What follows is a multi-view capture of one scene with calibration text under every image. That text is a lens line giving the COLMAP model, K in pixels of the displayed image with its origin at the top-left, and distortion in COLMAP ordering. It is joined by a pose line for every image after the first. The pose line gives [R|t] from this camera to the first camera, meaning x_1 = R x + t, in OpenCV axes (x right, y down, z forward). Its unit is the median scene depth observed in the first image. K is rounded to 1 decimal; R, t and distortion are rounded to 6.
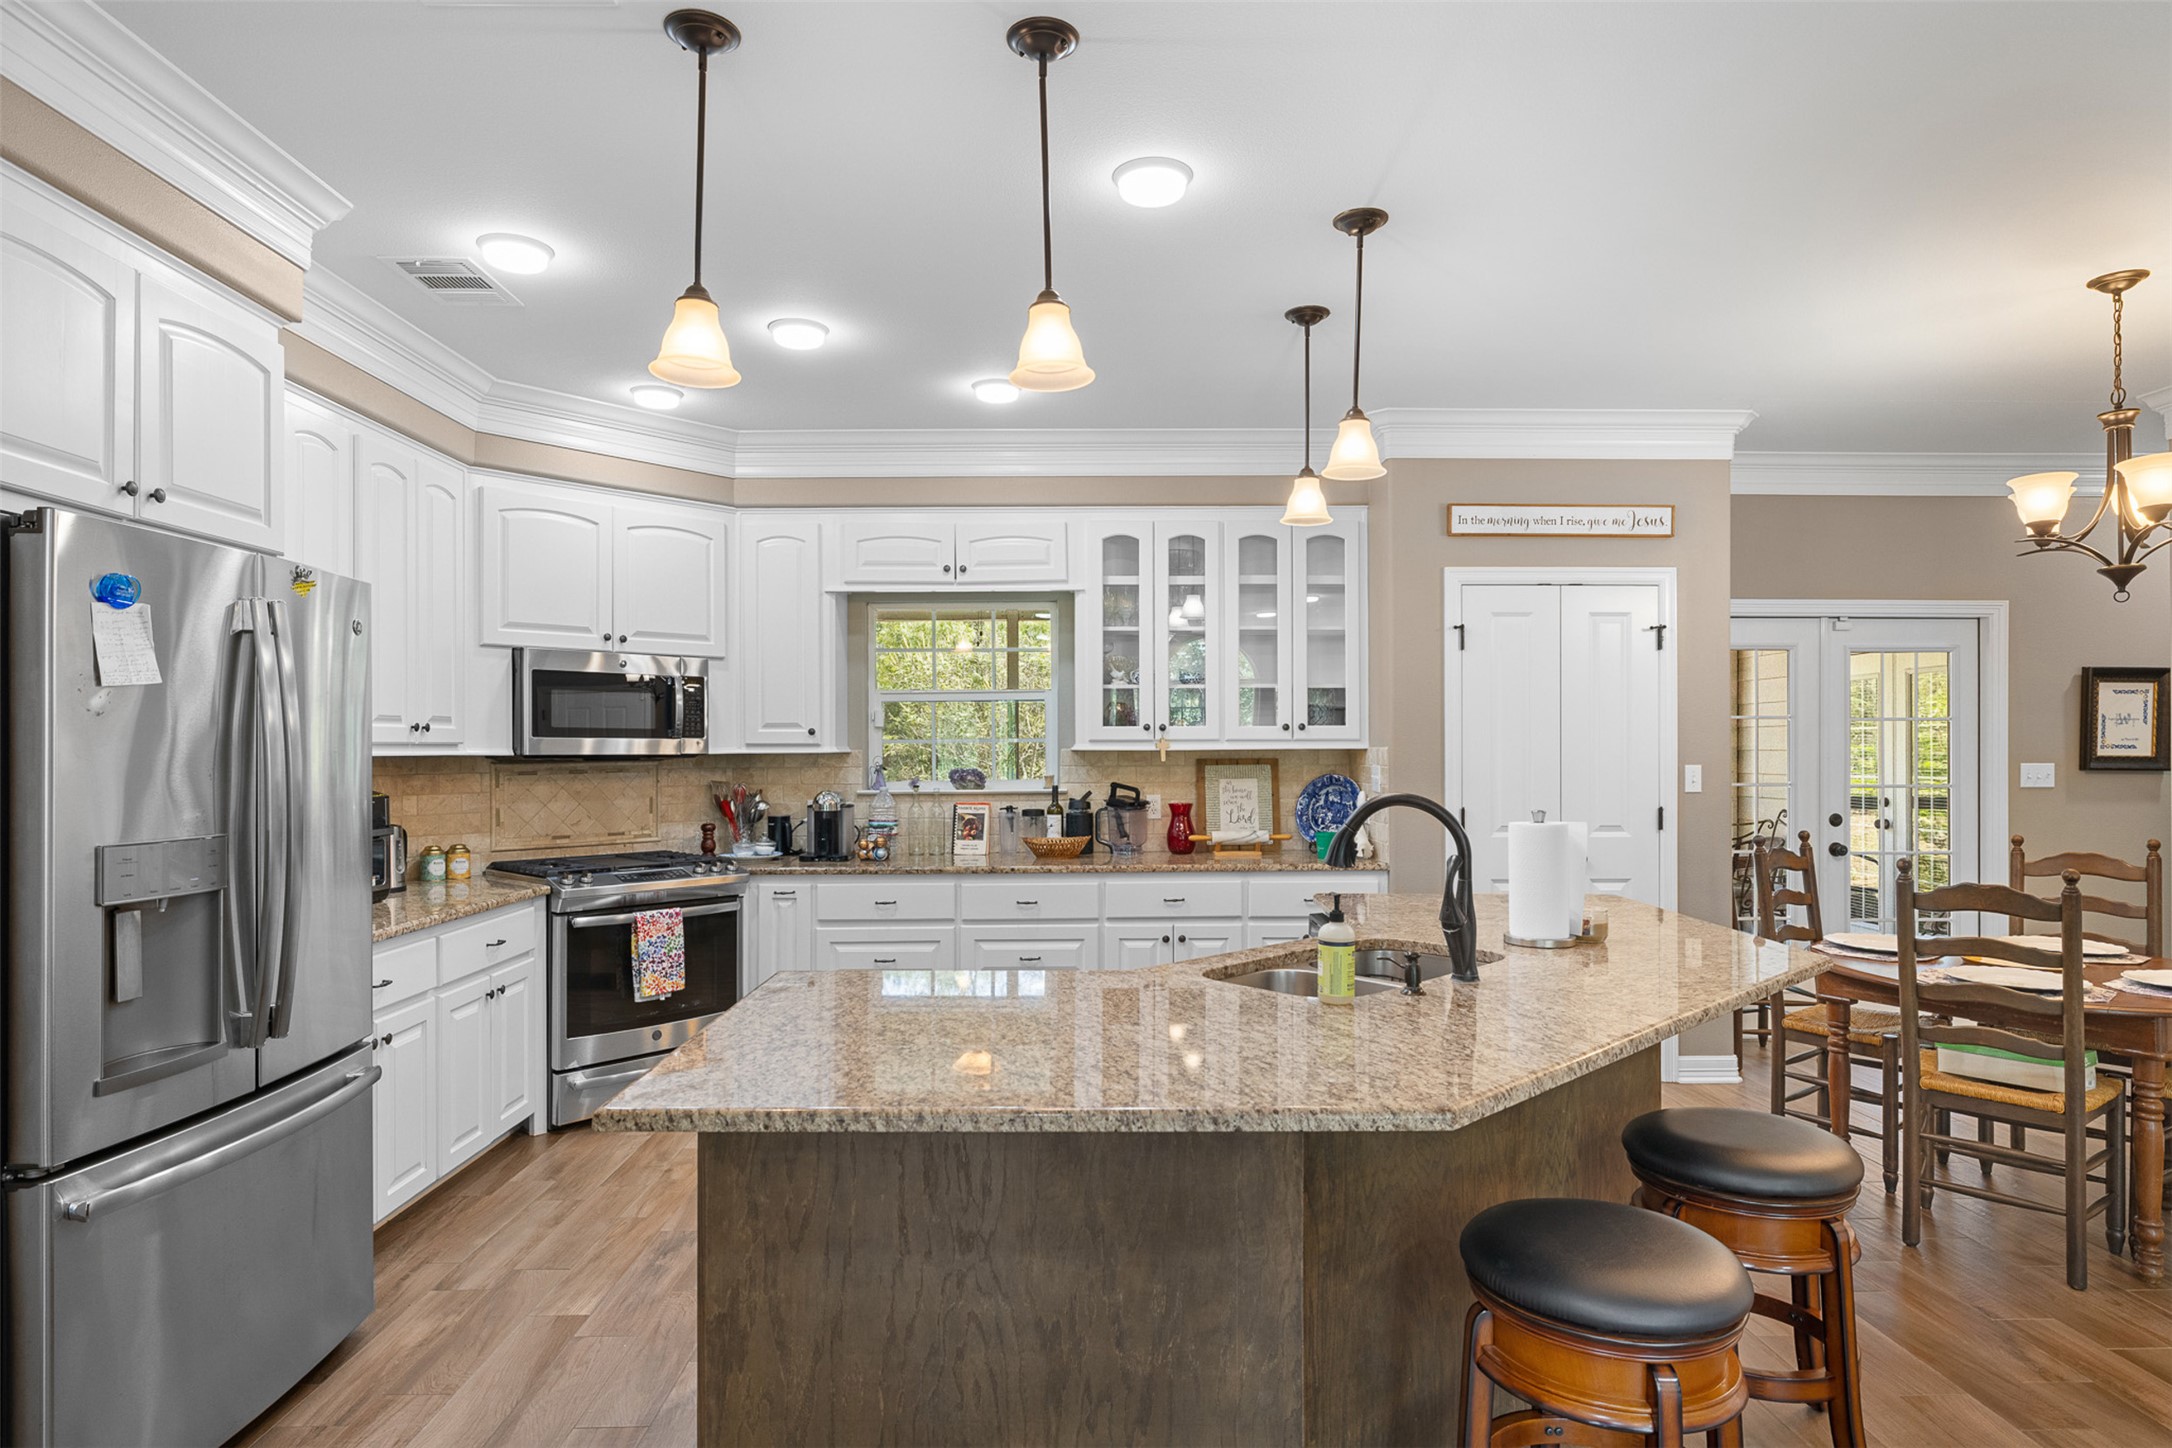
lens RADIAL K [[1193.6, 0, 1084.7], [0, 1193.6, 747.2], [0, 0, 1]] dist [0.001813, -0.000047]
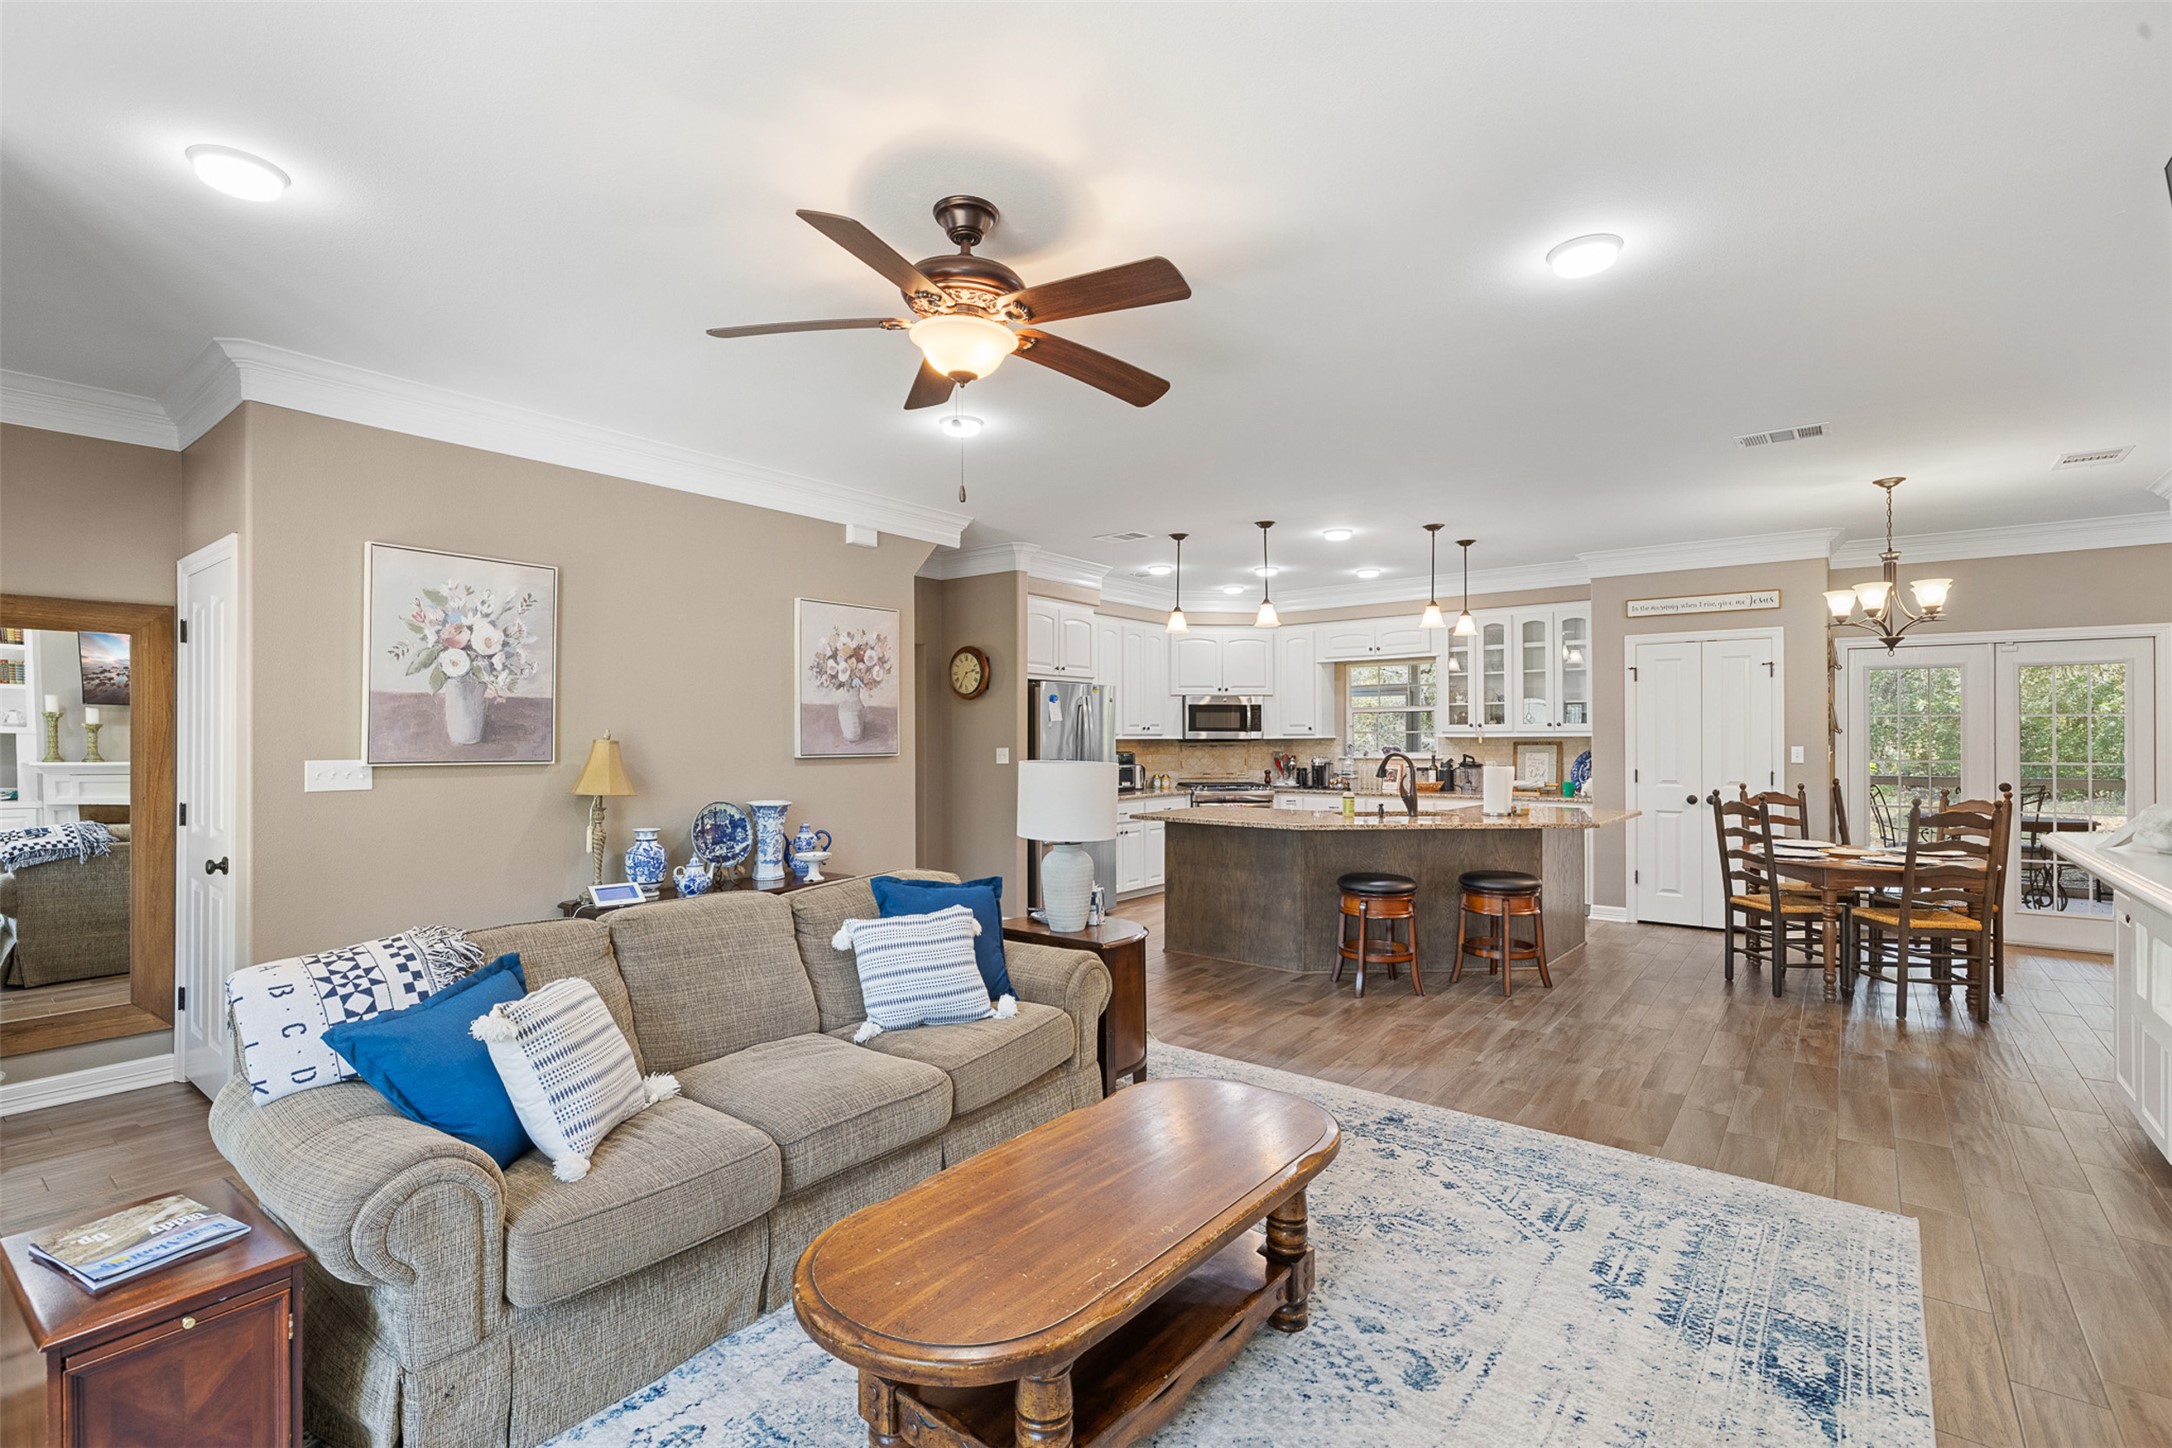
lens RADIAL K [[997.1, 0, 1080.8], [0, 997.1, 730.8], [0, 0, 1]] dist [0.002195, 0.000393]
pose [[0.779842, -0.003297, -0.625967, 0.601370], [0.001992, 0.999994, -0.002785, -0.004217], [0.625973, 0.000925, 0.779844, -0.689762]]
